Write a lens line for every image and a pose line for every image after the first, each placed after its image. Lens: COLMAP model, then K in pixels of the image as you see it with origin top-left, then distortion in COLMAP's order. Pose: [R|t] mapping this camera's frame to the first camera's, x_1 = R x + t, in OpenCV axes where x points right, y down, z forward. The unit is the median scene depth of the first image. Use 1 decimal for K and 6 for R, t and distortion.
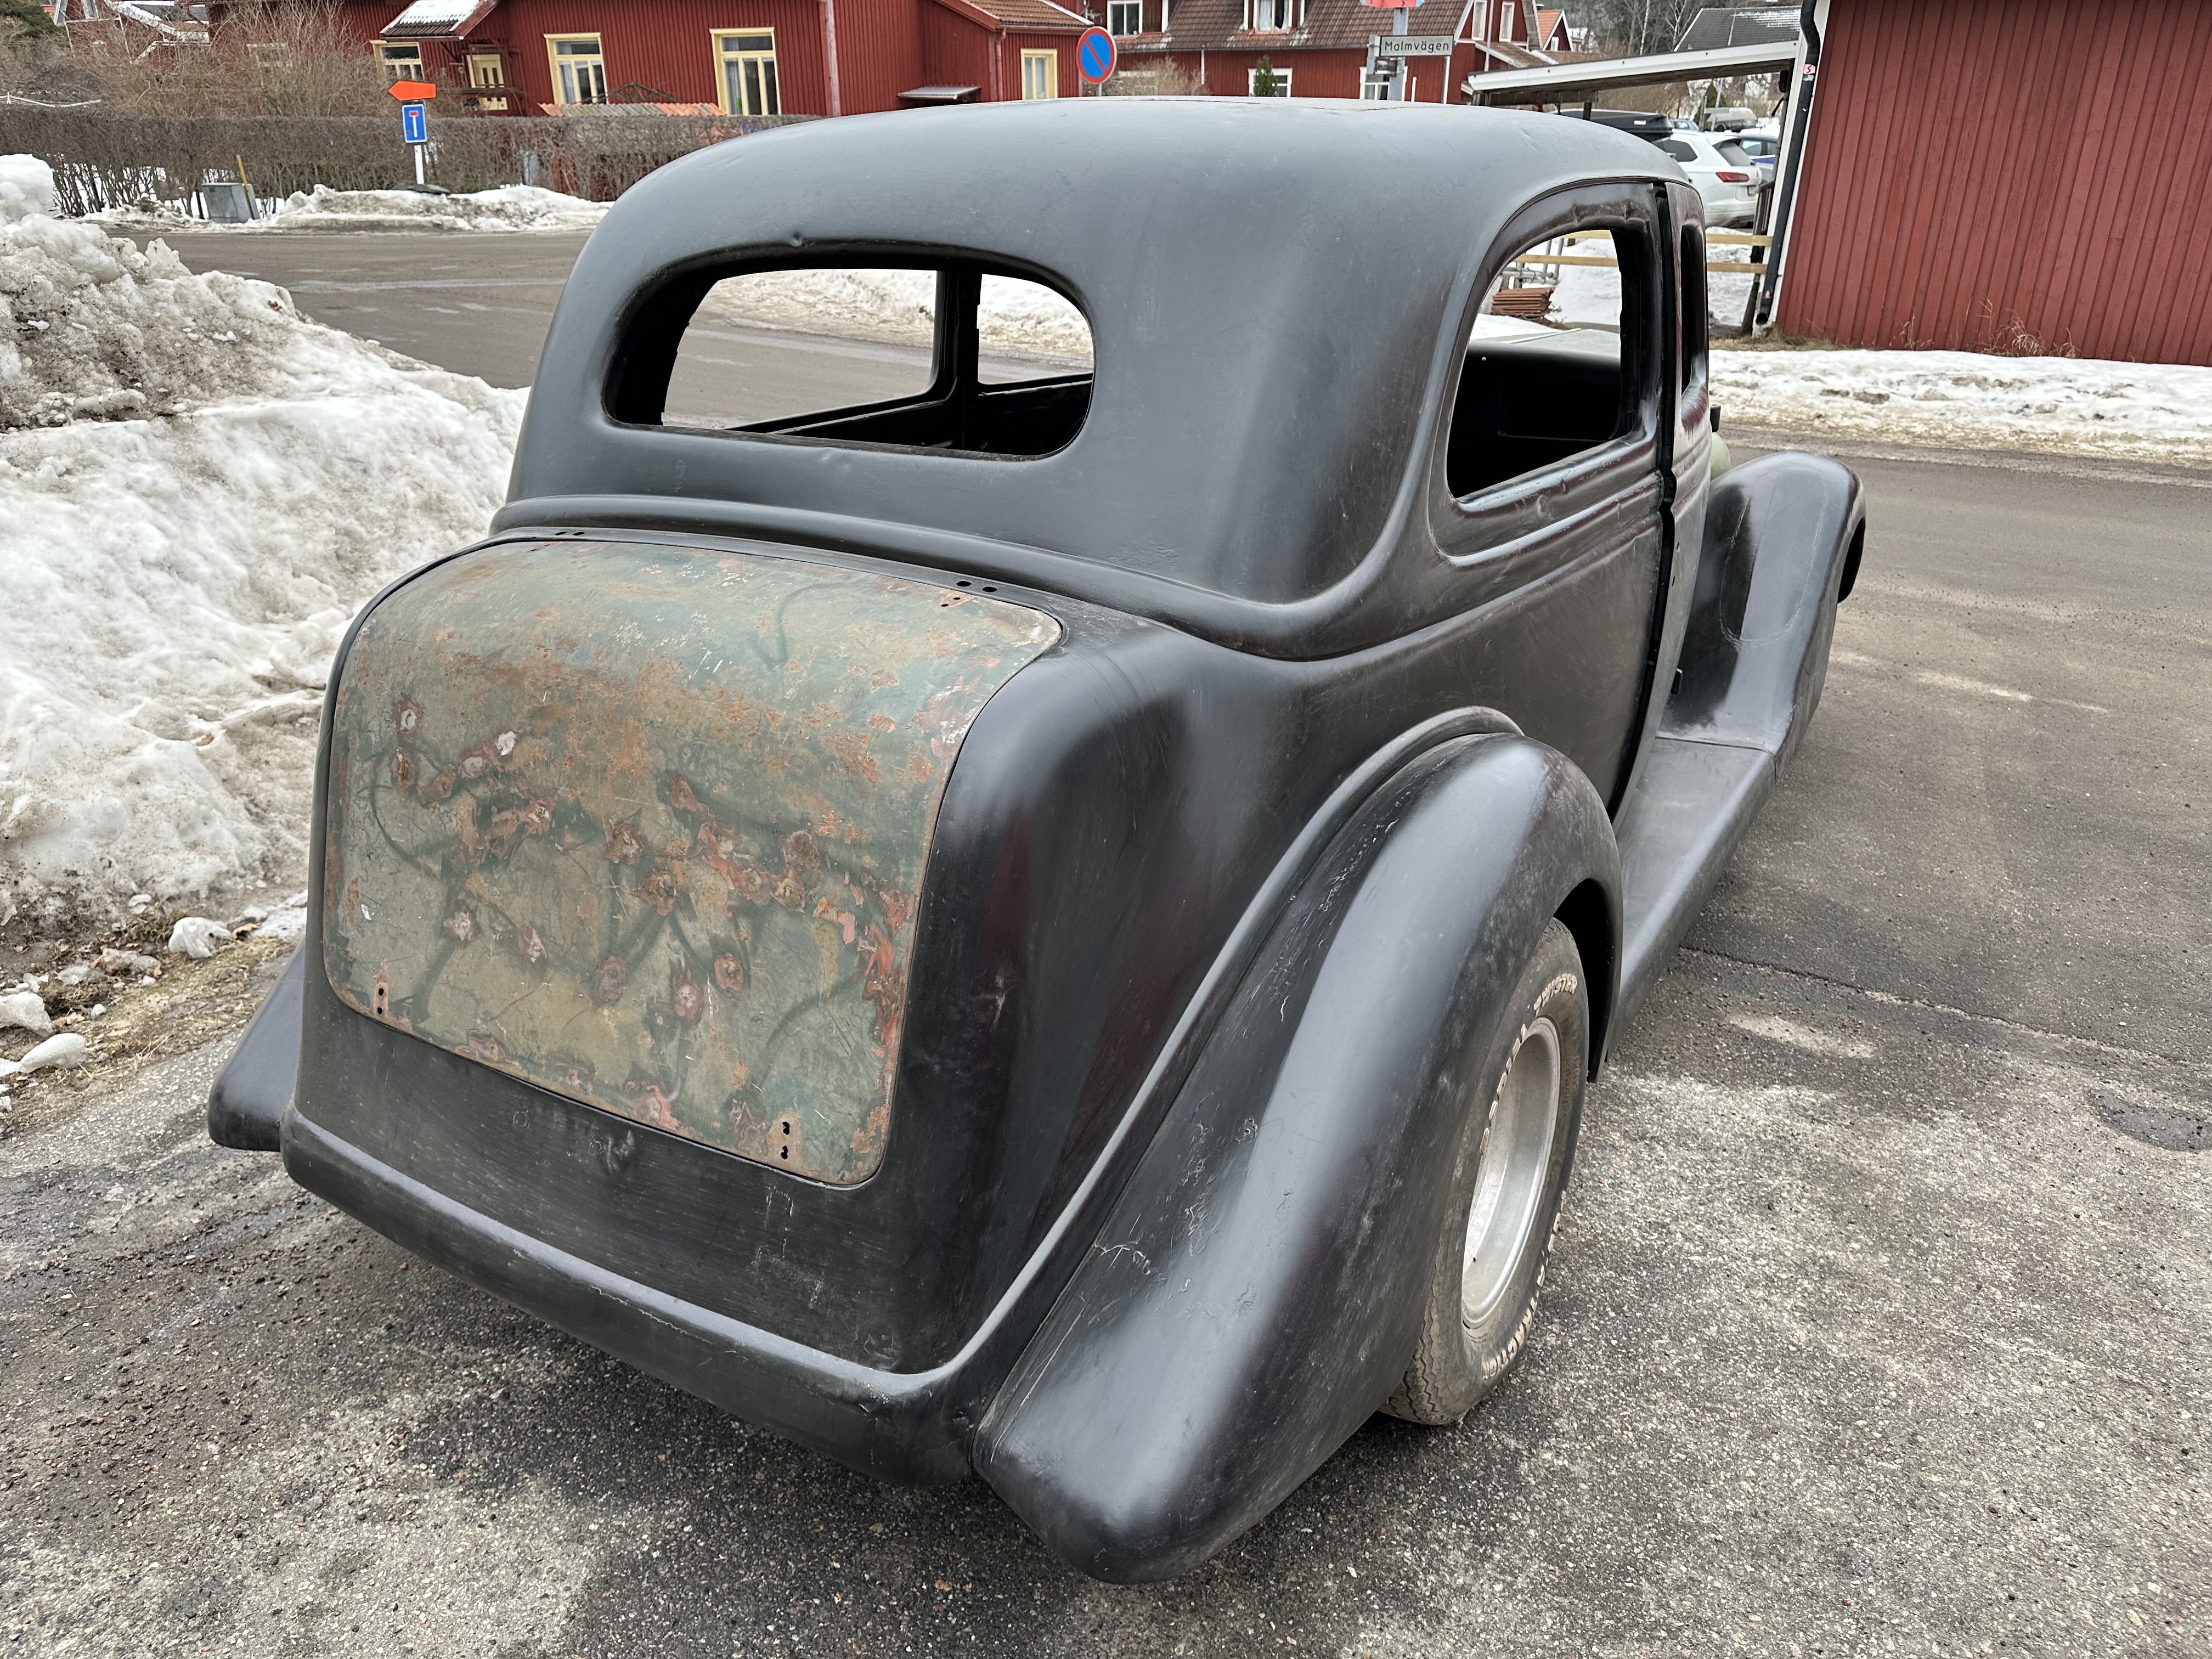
lens RADIAL K [[1583.6, 0, 1063.3], [0, 1583.6, 815.6], [0, 0, 1]] dist [0.049578, -0.057744]
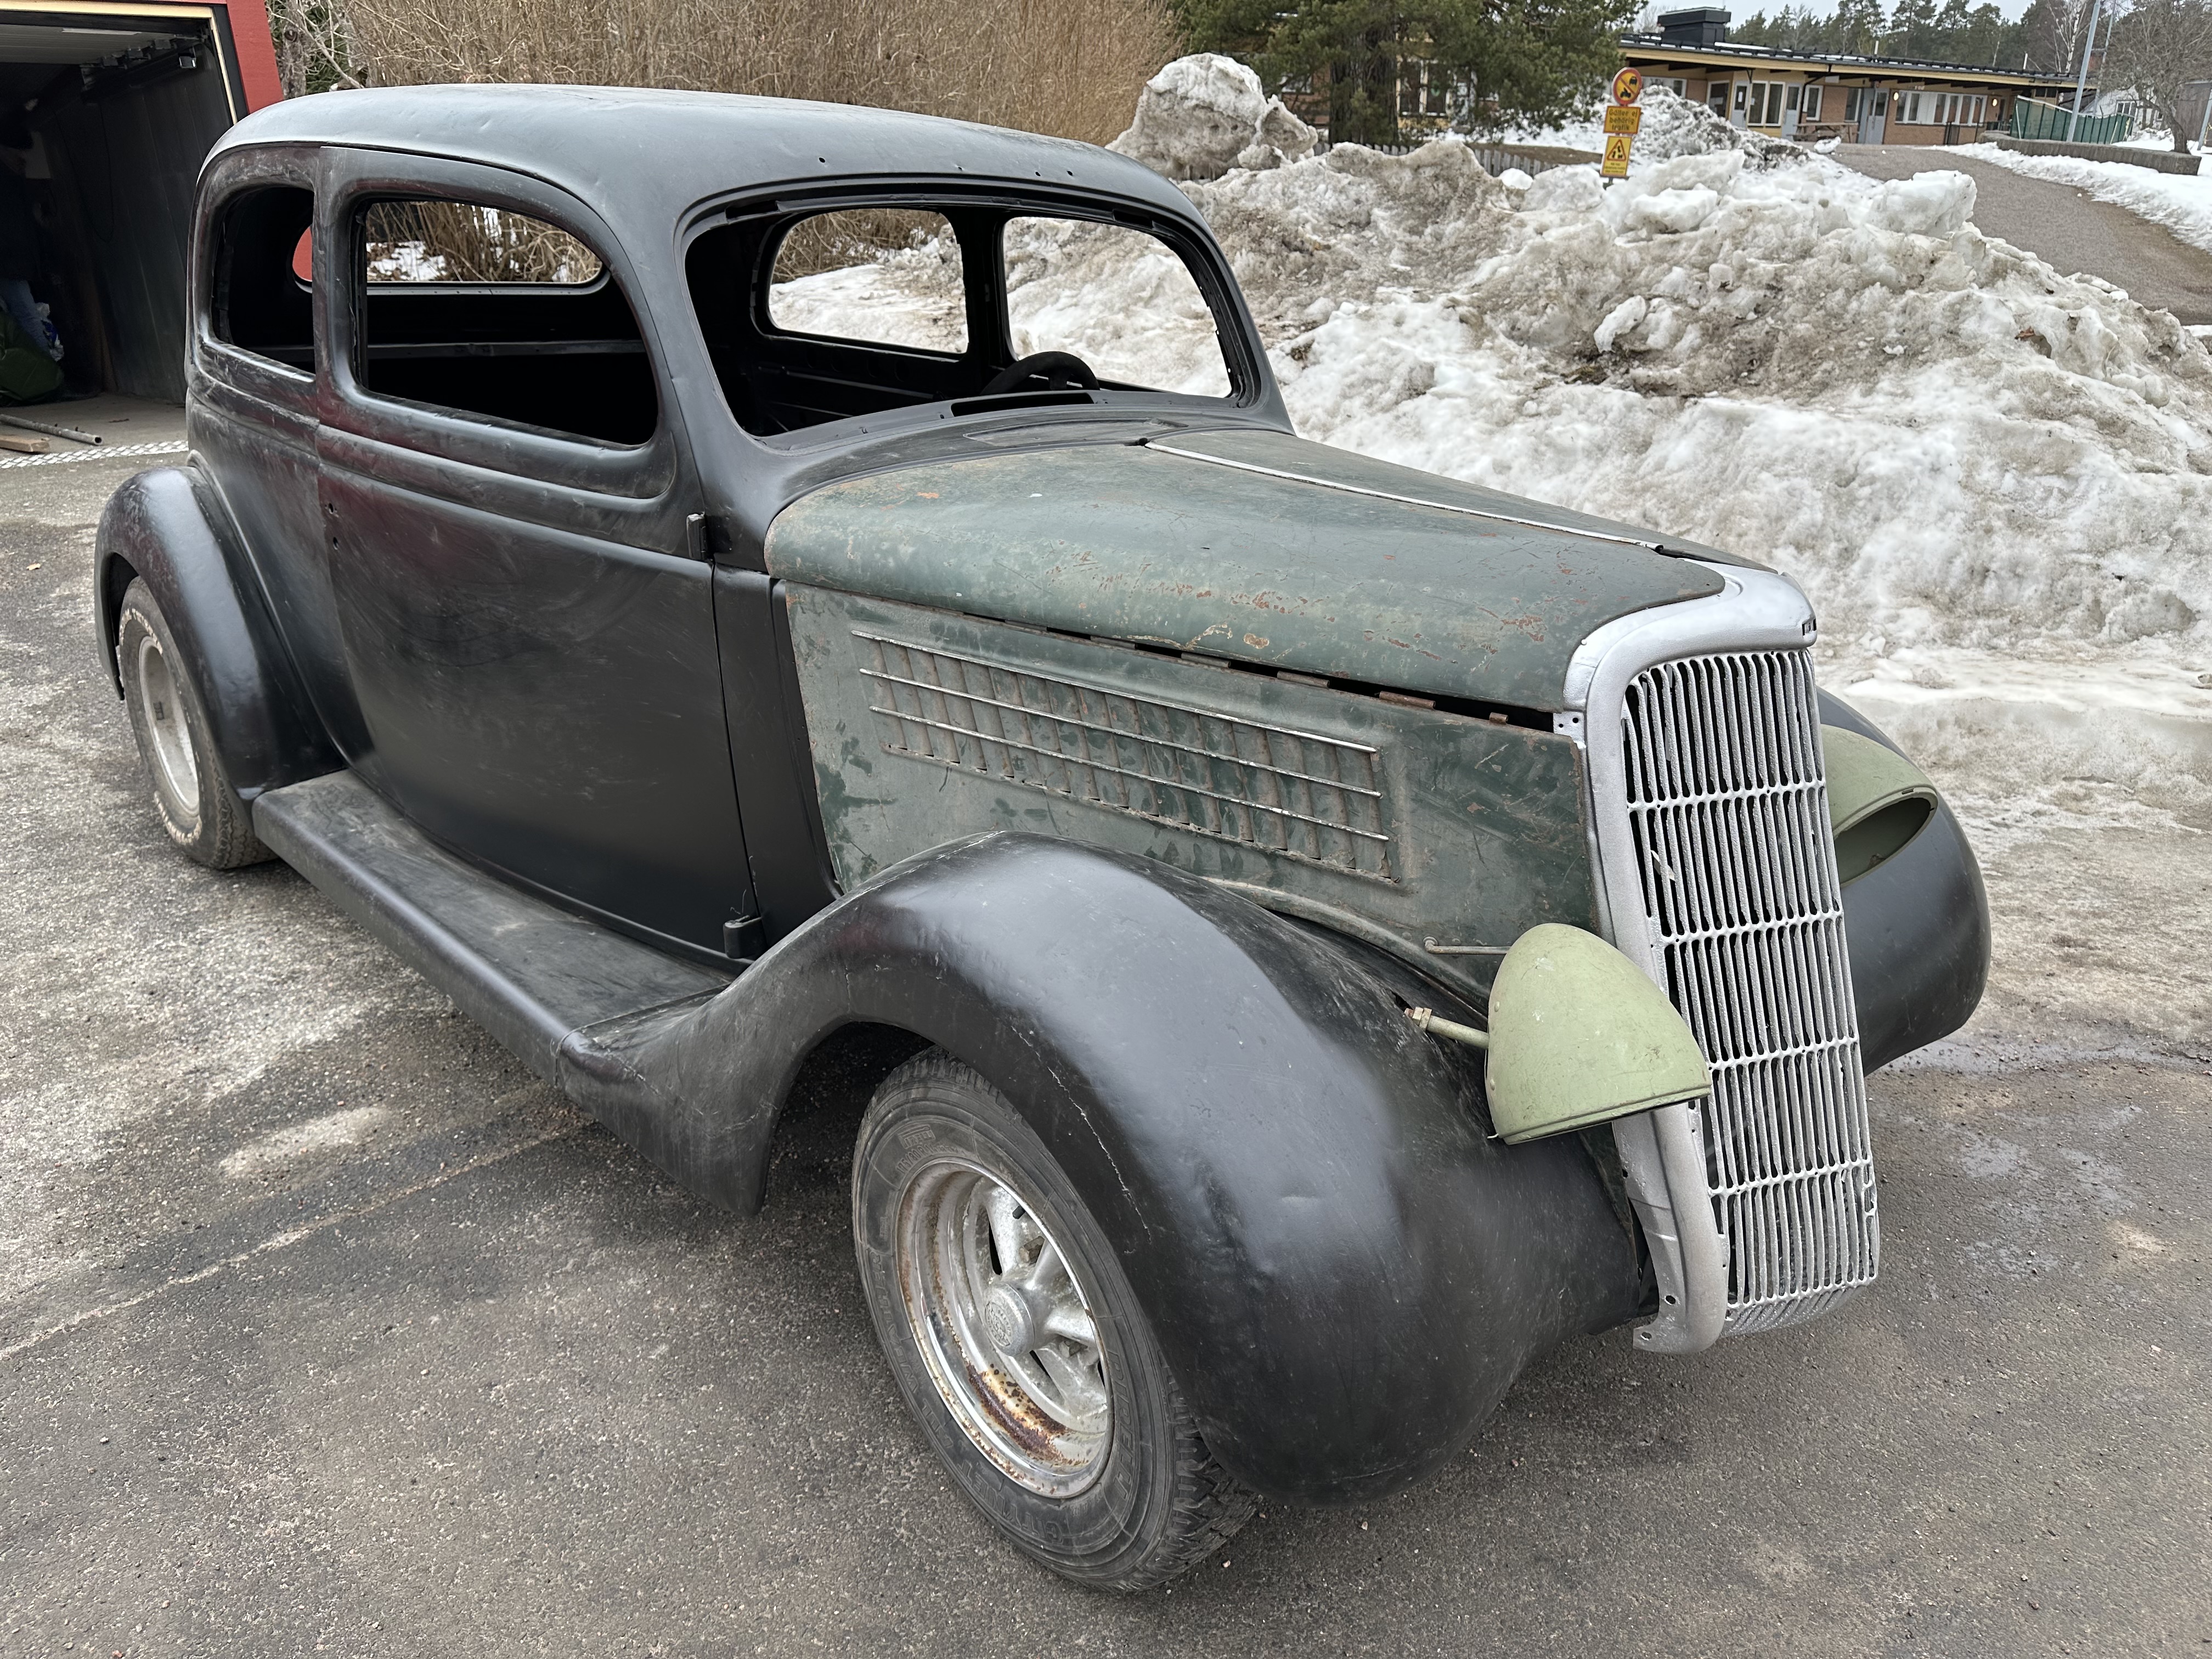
lens RADIAL K [[1548.0, 0, 1106.0], [0, 1548.0, 829.5], [0, 0, 1]] dist [0.008680, 0.003604]
pose [[-0.243137, 0.367823, -0.897547, 0.311697], [-0.377501, 0.816482, 0.436863, -0.157721], [0.893520, 0.445043, -0.059664, 0.404575]]
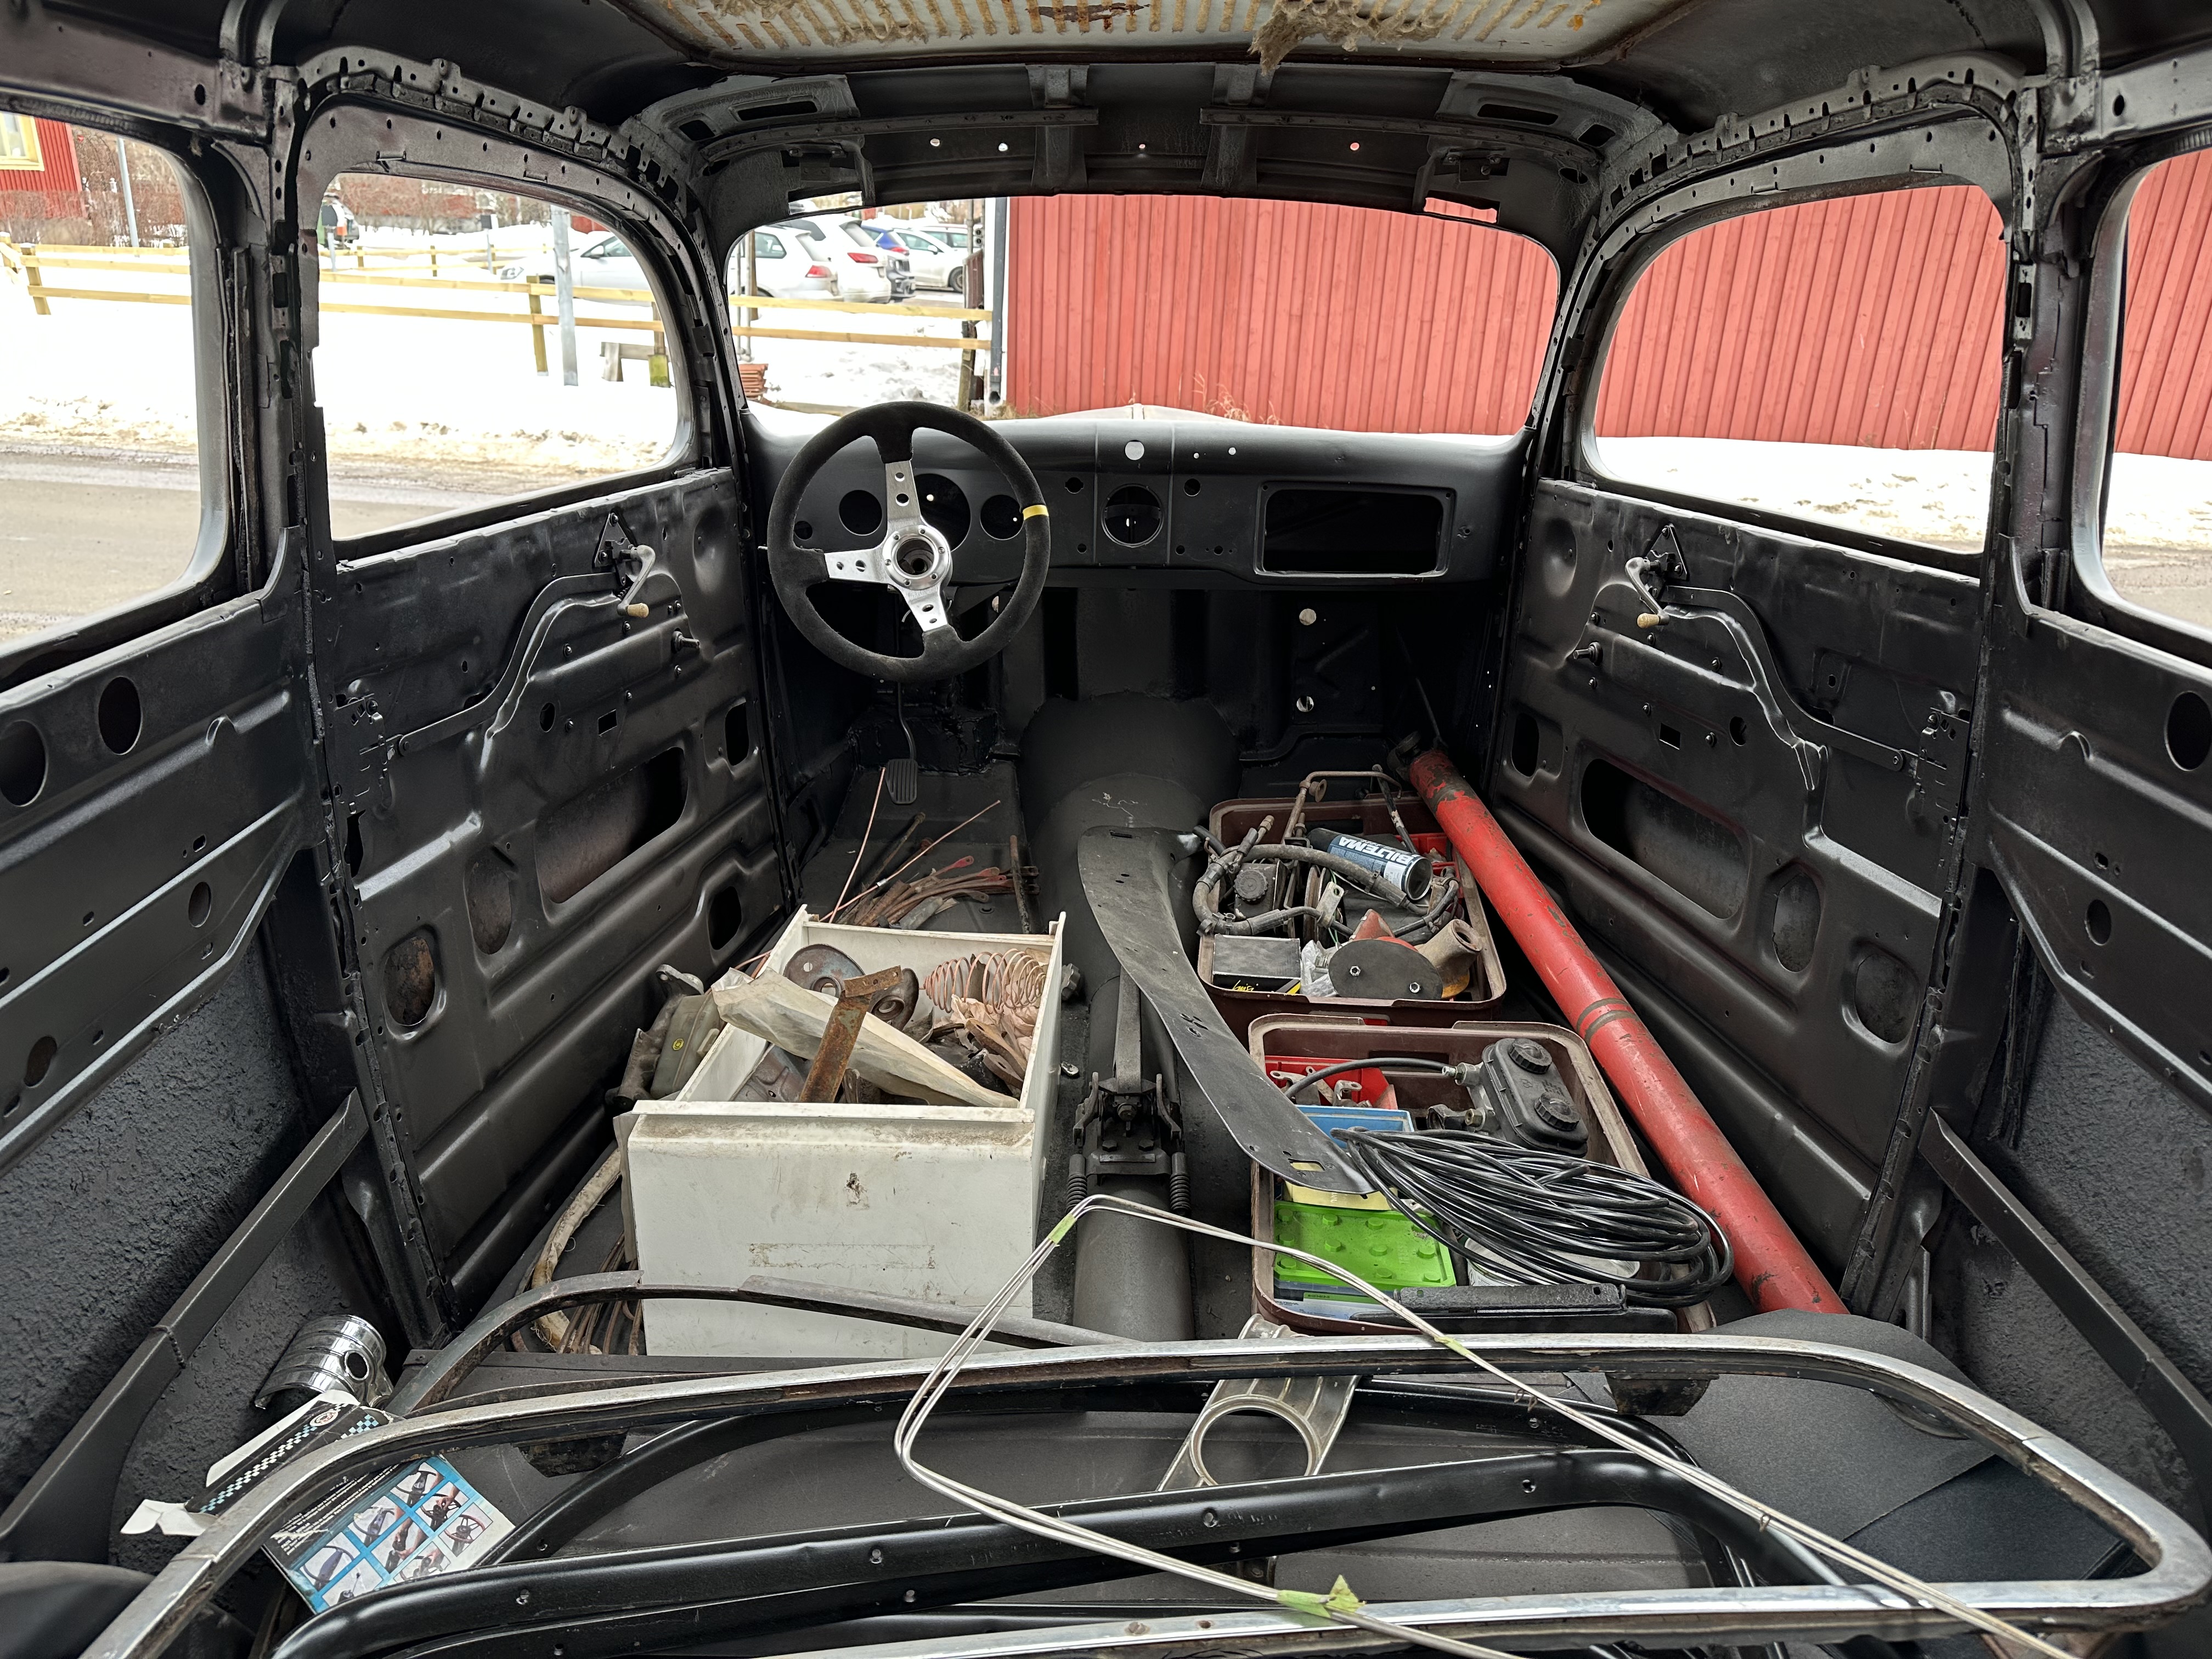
lens RADIAL K [[1575.3, 0, 1106.0], [0, 1575.3, 829.5], [0, 0, 1]] dist [0.097520, -0.139971]
pose [[0.847176, -0.150713, 0.509488, -0.033112], [0.170538, 0.985319, 0.007899, -0.055855], [-0.503199, 0.080195, 0.860441, 0.184818]]
